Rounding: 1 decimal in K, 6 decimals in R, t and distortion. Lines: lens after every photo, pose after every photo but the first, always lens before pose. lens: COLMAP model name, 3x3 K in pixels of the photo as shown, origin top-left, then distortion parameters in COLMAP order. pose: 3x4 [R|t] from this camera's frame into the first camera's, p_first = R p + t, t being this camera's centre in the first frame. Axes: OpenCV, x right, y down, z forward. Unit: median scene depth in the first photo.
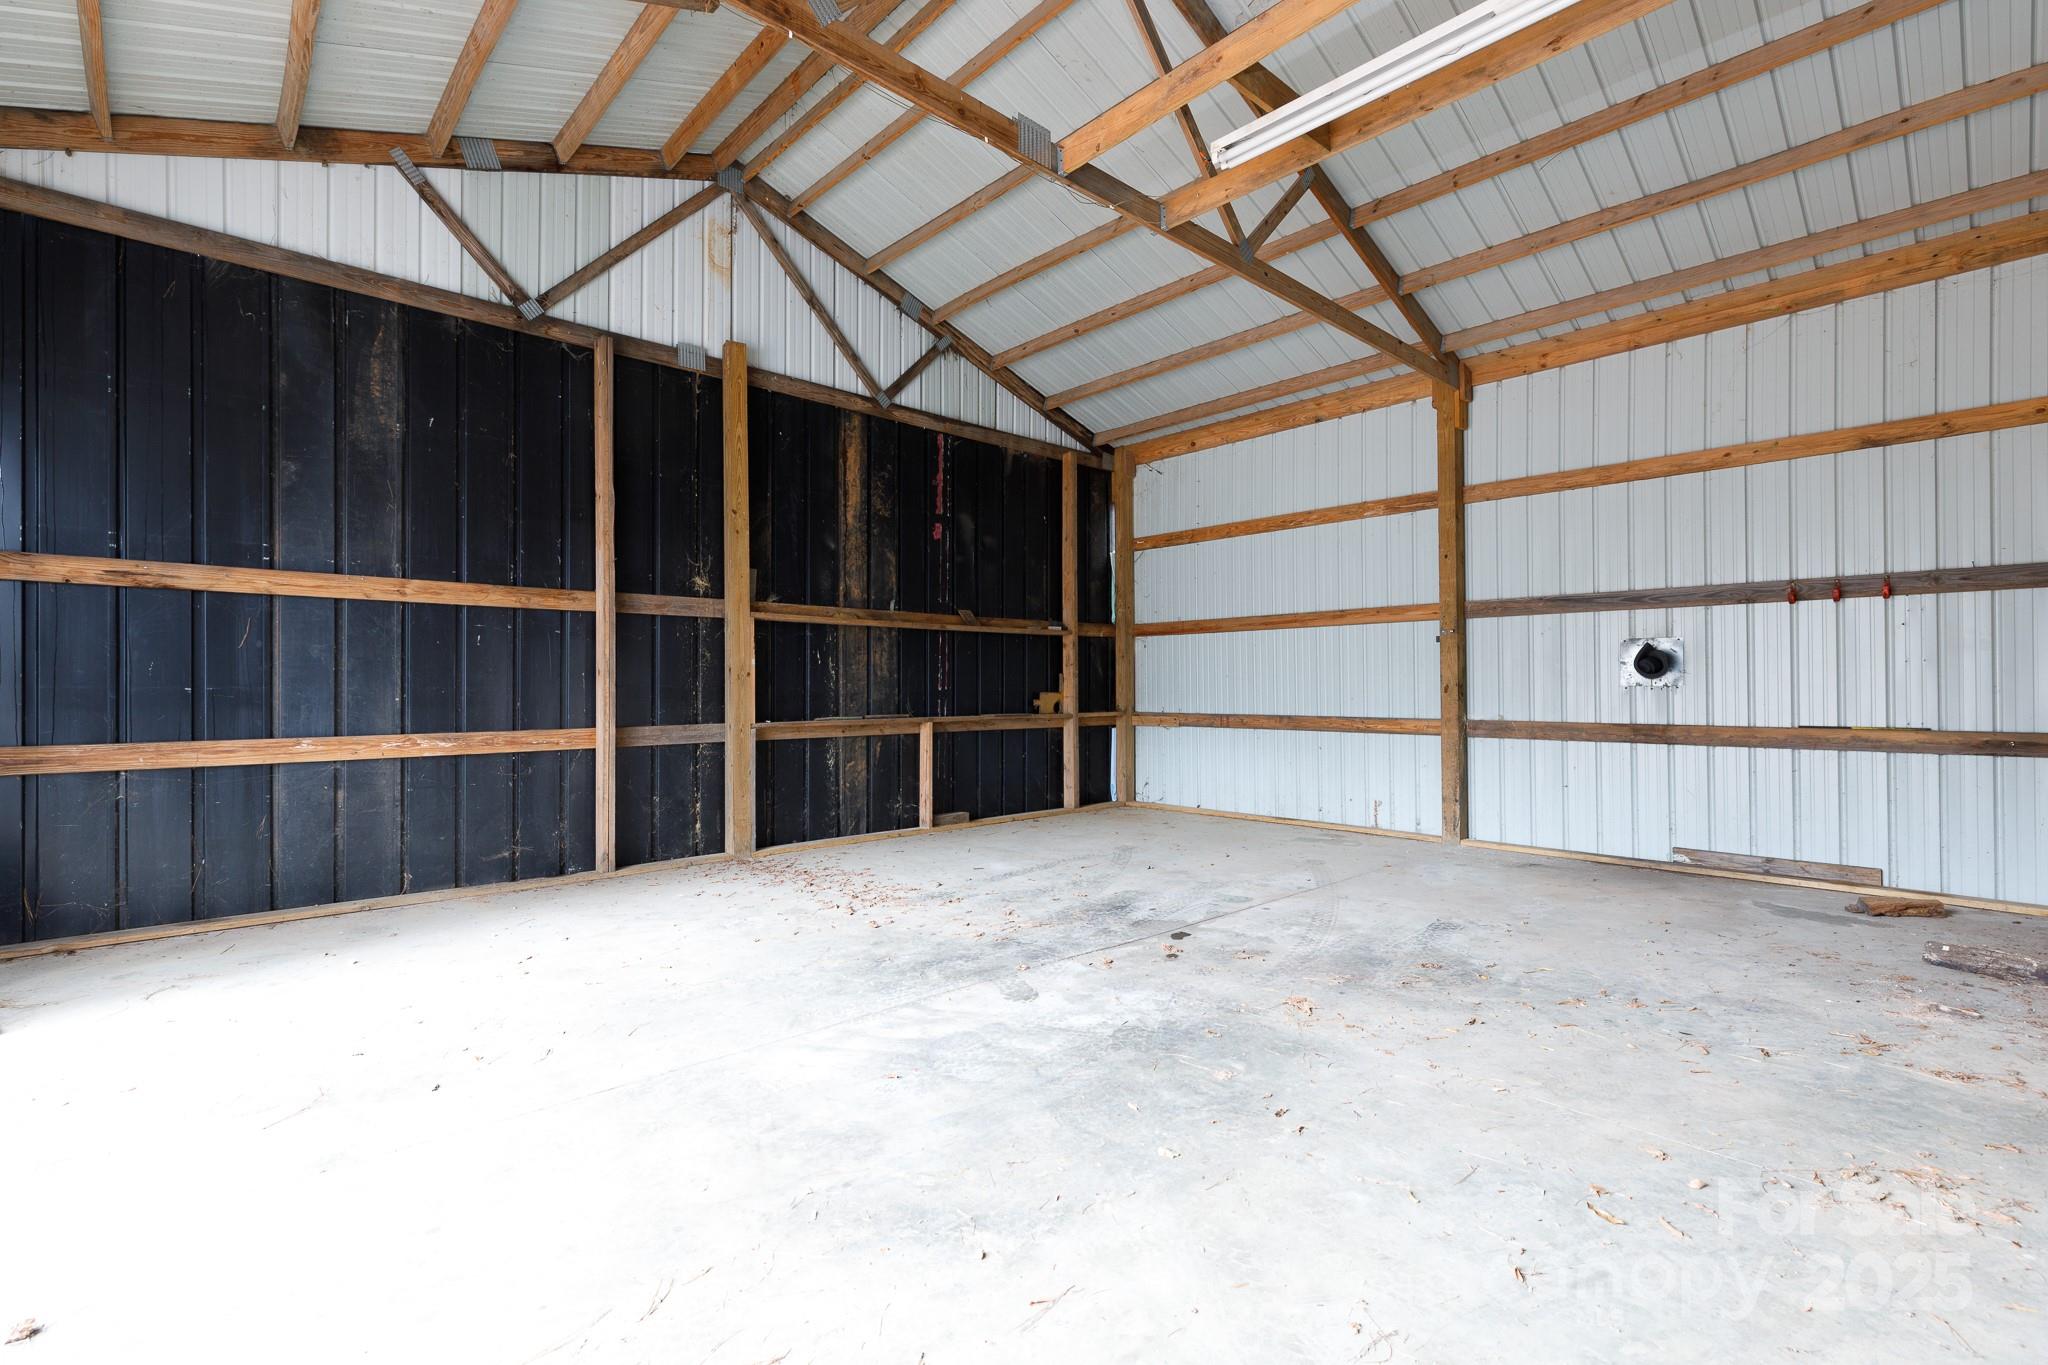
lens RADIAL K [[923.7, 0, 1024.5], [0, 923.7, 708.0], [0, 0, 1]] dist [-0.002341, -0.000453]
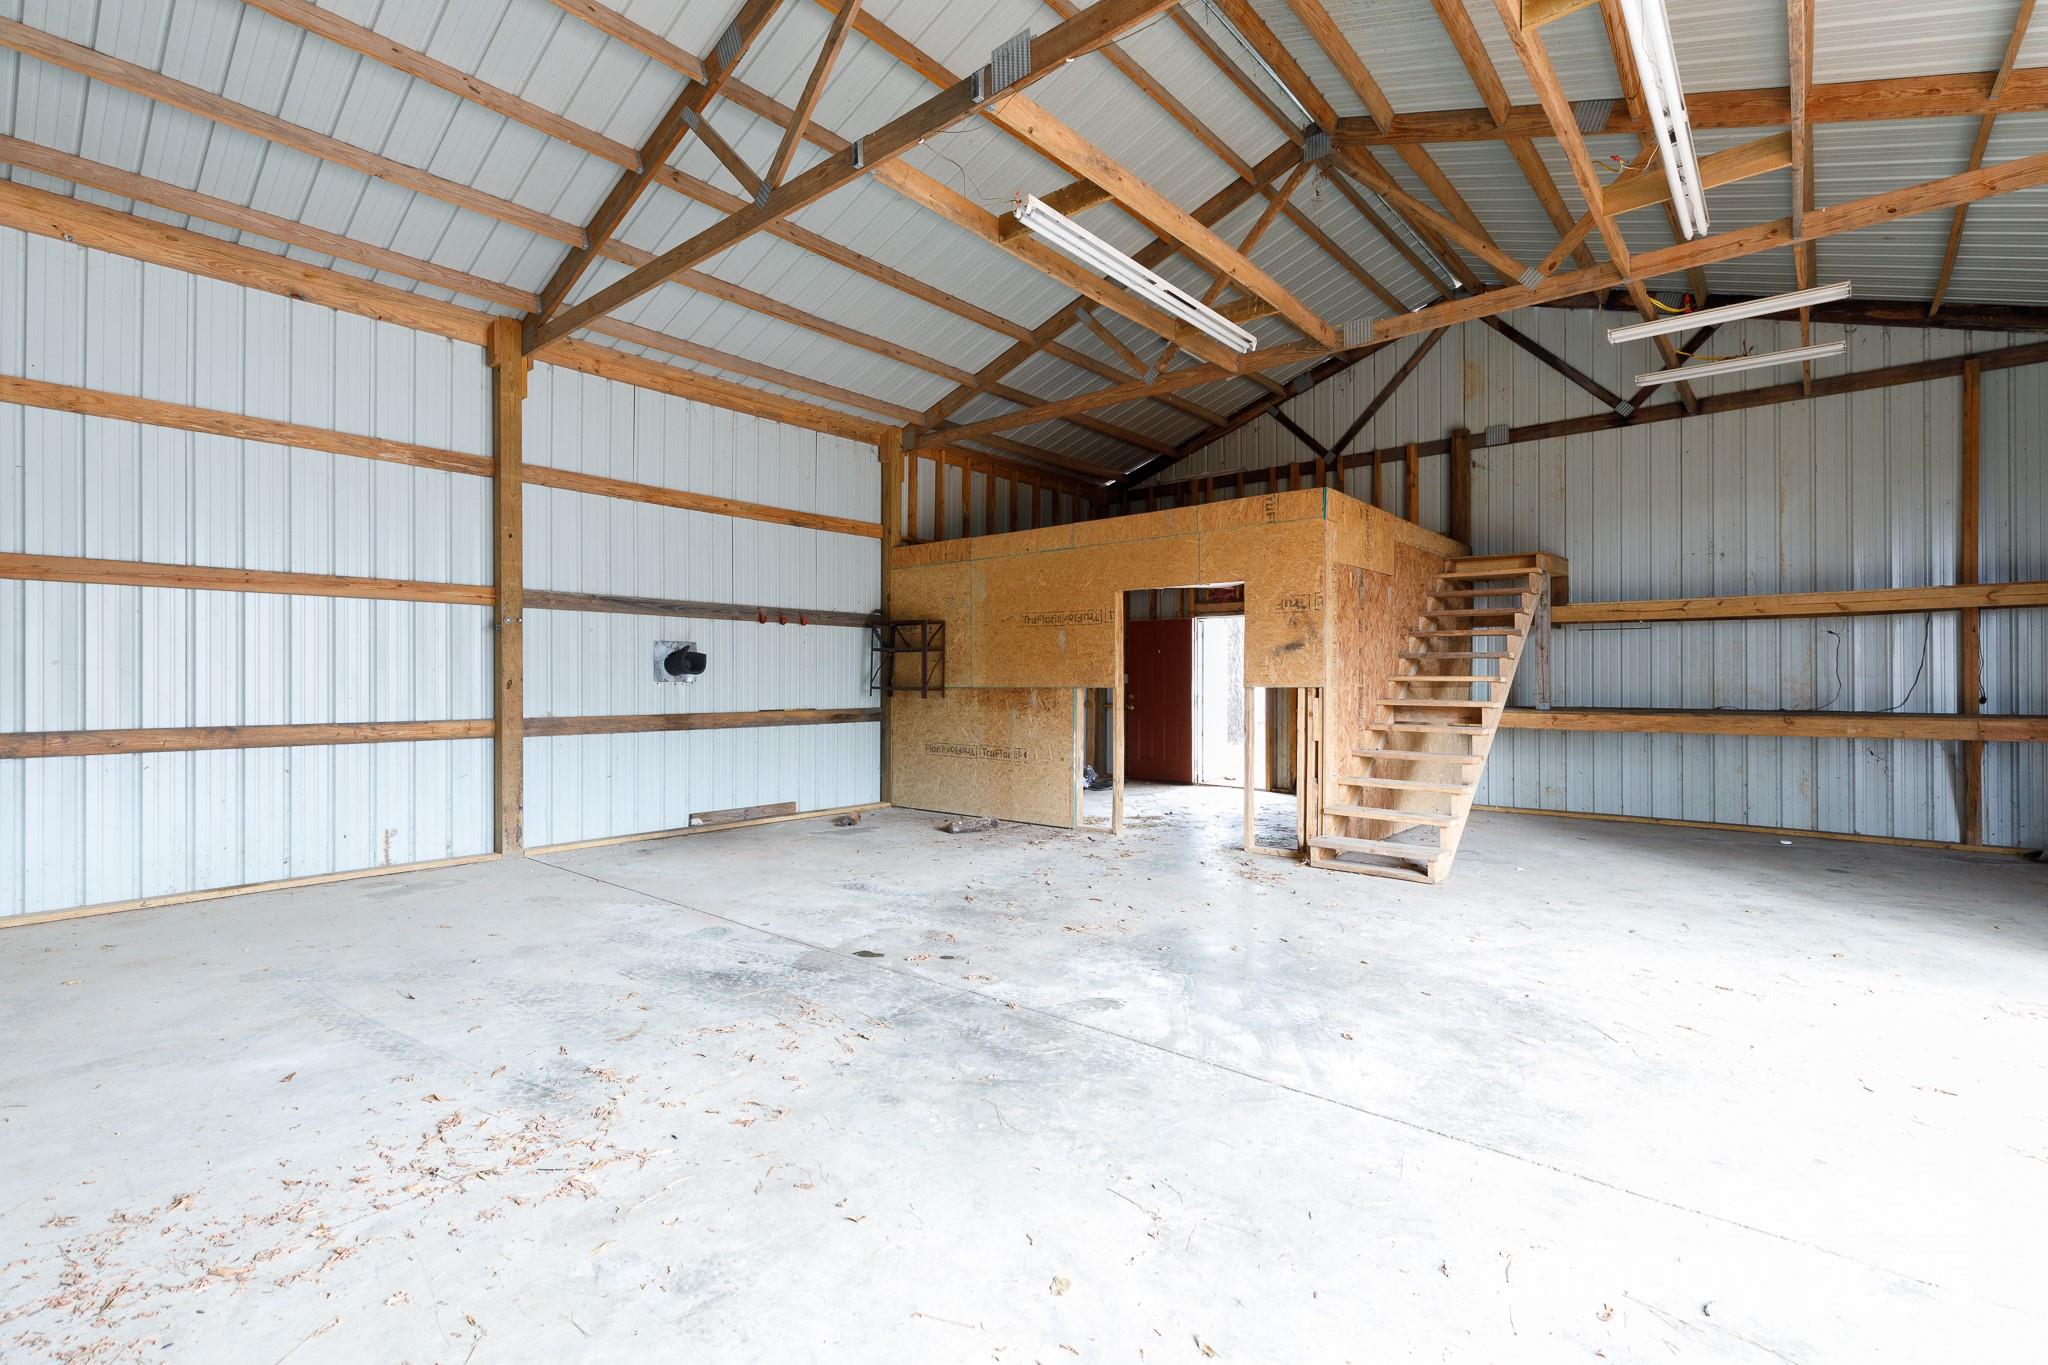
lens RADIAL K [[920.1, 0, 1024.0], [0, 920.1, 682.5], [0, 0, 1]] dist [0.008465, 0.000158]
pose [[-0.115218, 0.002658, 0.993337, -0.797250], [0.022495, 0.999747, -0.000066, -0.018596], [-0.993085, 0.022337, -0.115249, 1.005363]]
